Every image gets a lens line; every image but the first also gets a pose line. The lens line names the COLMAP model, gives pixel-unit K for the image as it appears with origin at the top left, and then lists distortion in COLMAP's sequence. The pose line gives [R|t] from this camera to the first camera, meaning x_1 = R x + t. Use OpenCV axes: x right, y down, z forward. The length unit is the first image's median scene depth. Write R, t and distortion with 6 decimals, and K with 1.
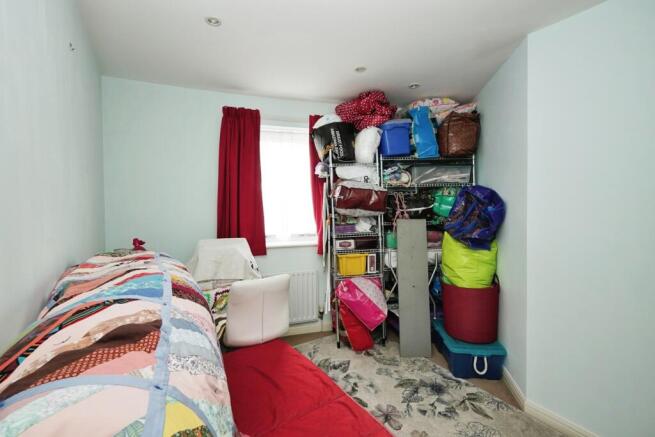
lens RADIAL K [[279.9, 0, 328.2], [0, 279.9, 200.9], [0, 0, 1]] dist [-0.001776, 0.000809]
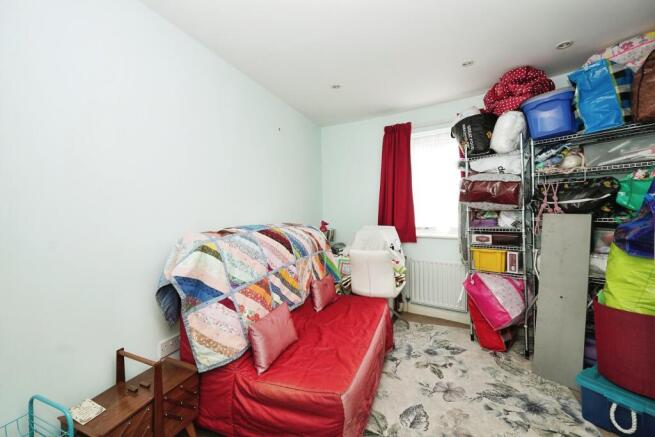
lens RADIAL K [[279.9, 0, 328.2], [0, 279.9, 200.9], [0, 0, 1]] dist [-0.001776, 0.000809]
pose [[0.599794, -0.022279, -0.799844, 0.525812], [0.023200, 0.999676, -0.010448, 0.020949], [0.799818, -0.012289, 0.600117, -0.012533]]
